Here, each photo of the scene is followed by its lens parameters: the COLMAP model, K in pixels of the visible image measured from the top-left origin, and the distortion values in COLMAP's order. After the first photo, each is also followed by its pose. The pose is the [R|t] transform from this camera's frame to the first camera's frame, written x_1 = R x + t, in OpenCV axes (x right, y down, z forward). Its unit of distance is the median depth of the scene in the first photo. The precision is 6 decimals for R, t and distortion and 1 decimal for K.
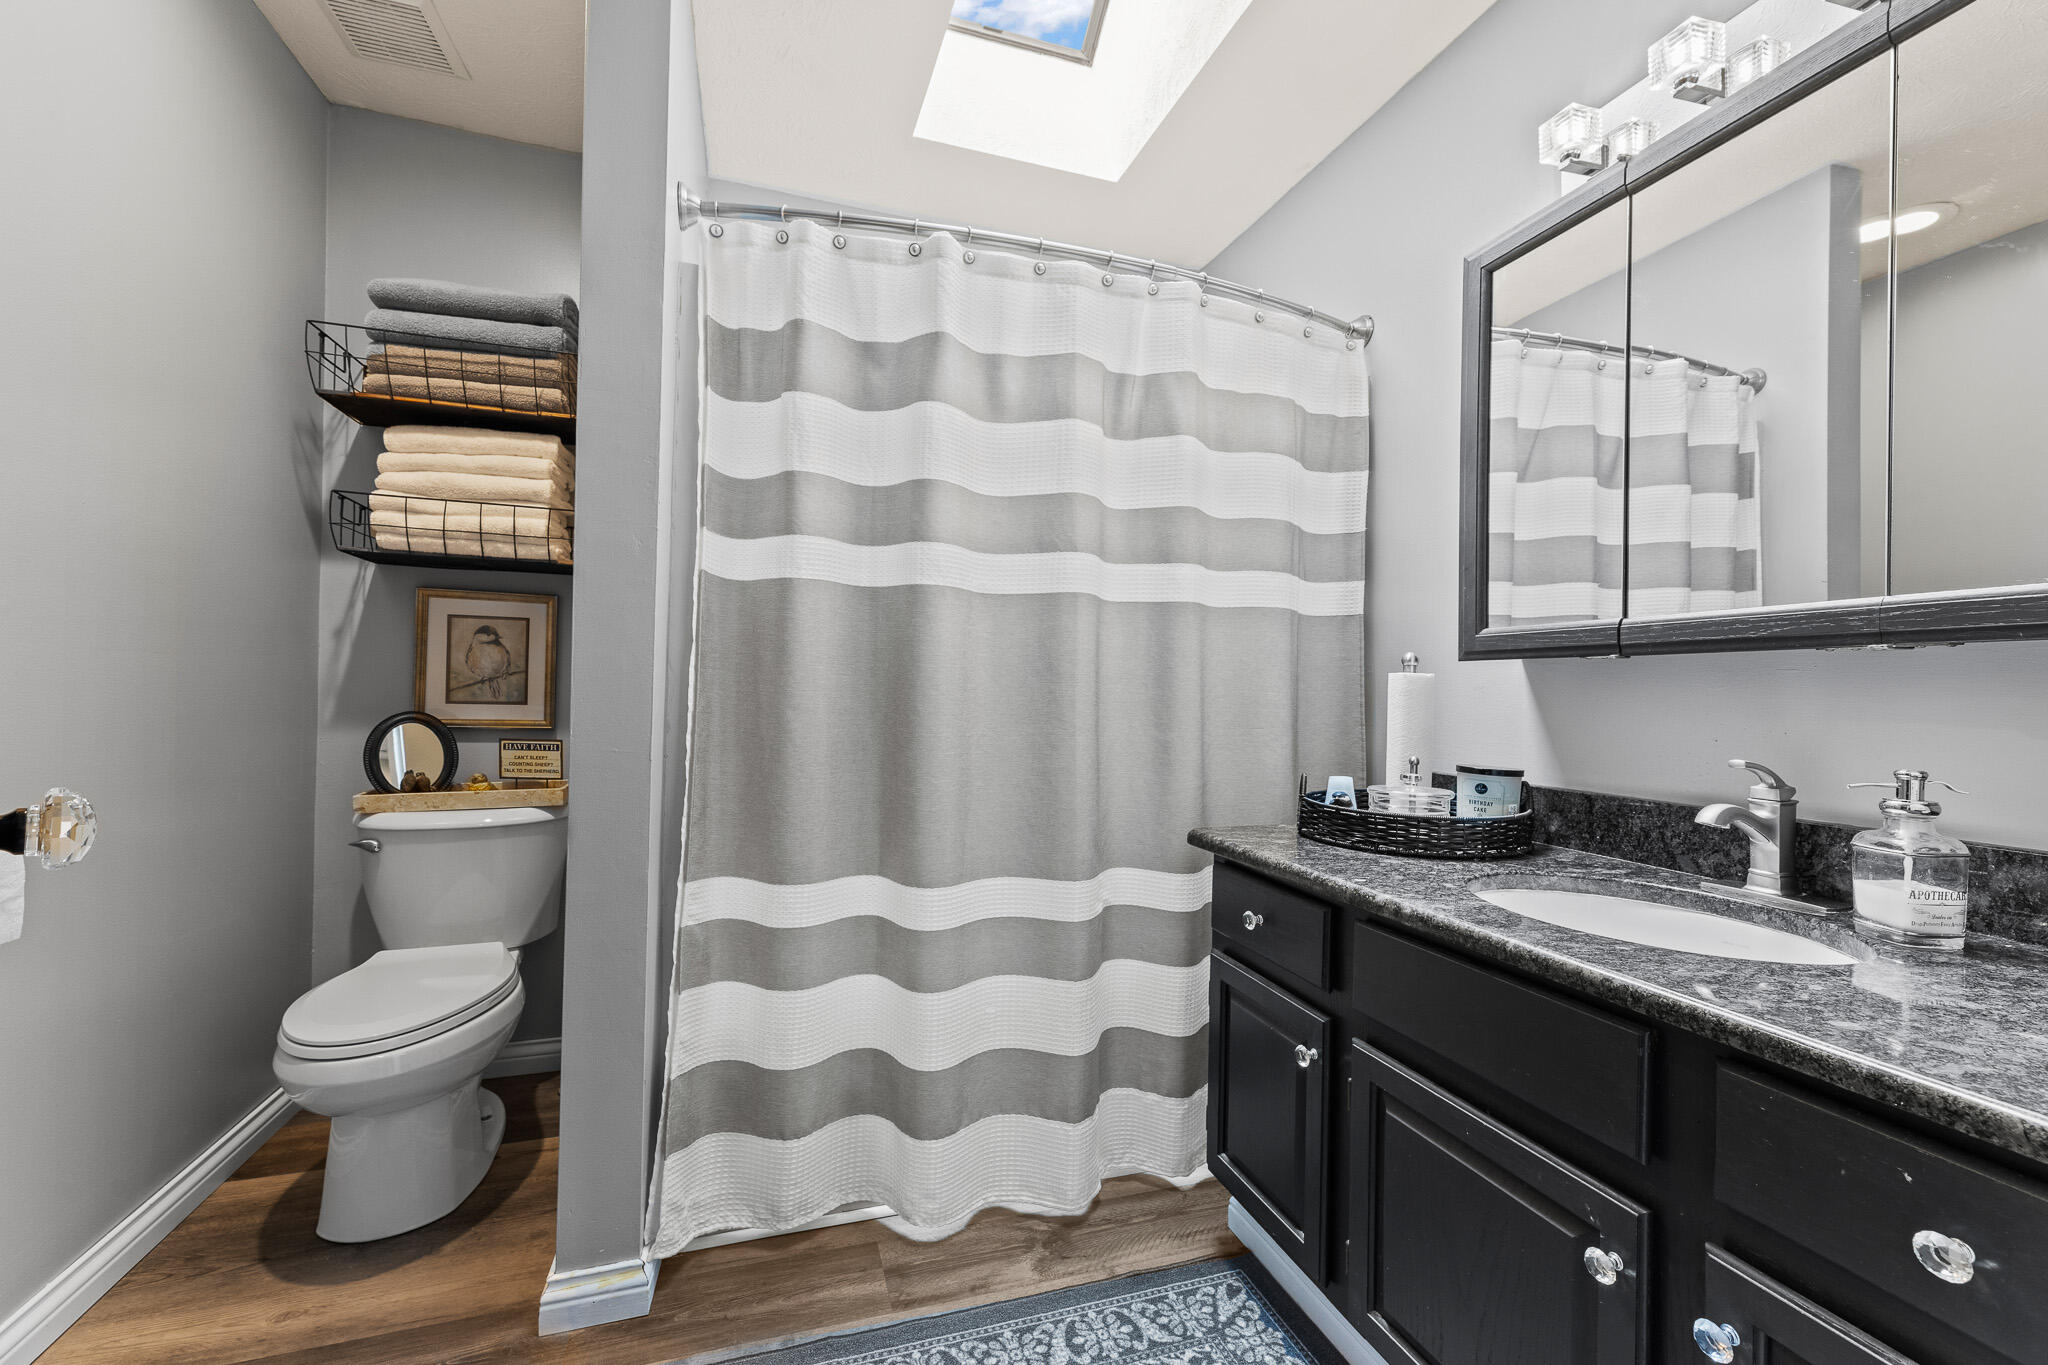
lens RADIAL K [[823.4, 0, 963.8], [0, 823.4, 689.4], [0, 0, 1]] dist [0.006174, -0.002055]
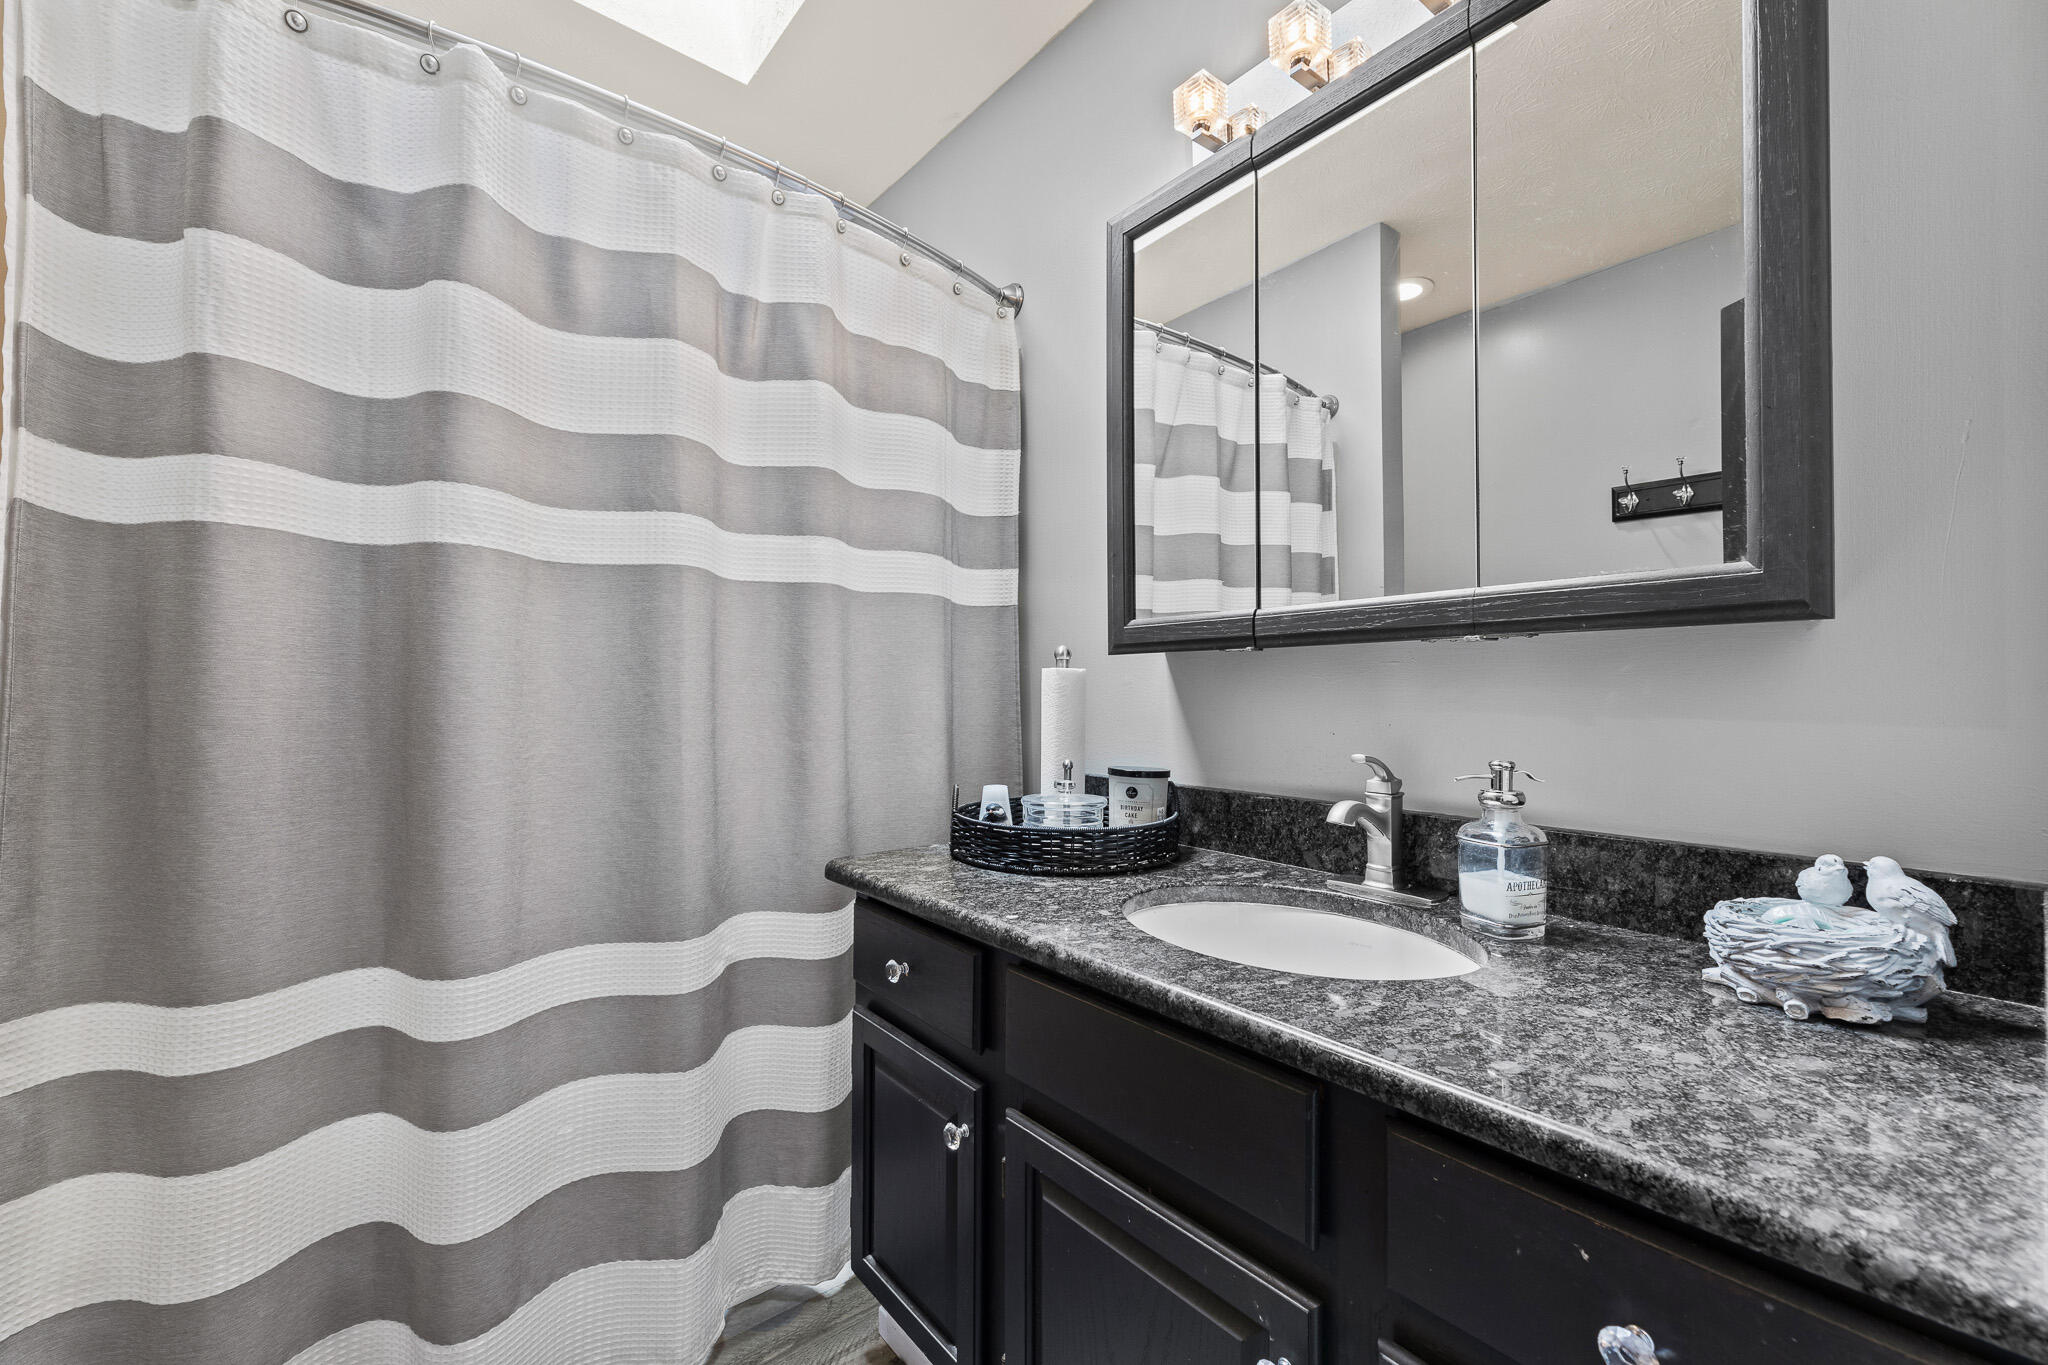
lens RADIAL K [[819.5, 0, 1029.5], [0, 819.5, 679.0], [0, 0, 1]] dist [0.000160, -0.000178]
pose [[0.899011, -0.007303, 0.437866, 0.104258], [0.012935, 0.999868, -0.009880, 0.000723], [-0.437735, 0.014546, 0.898986, 0.188964]]
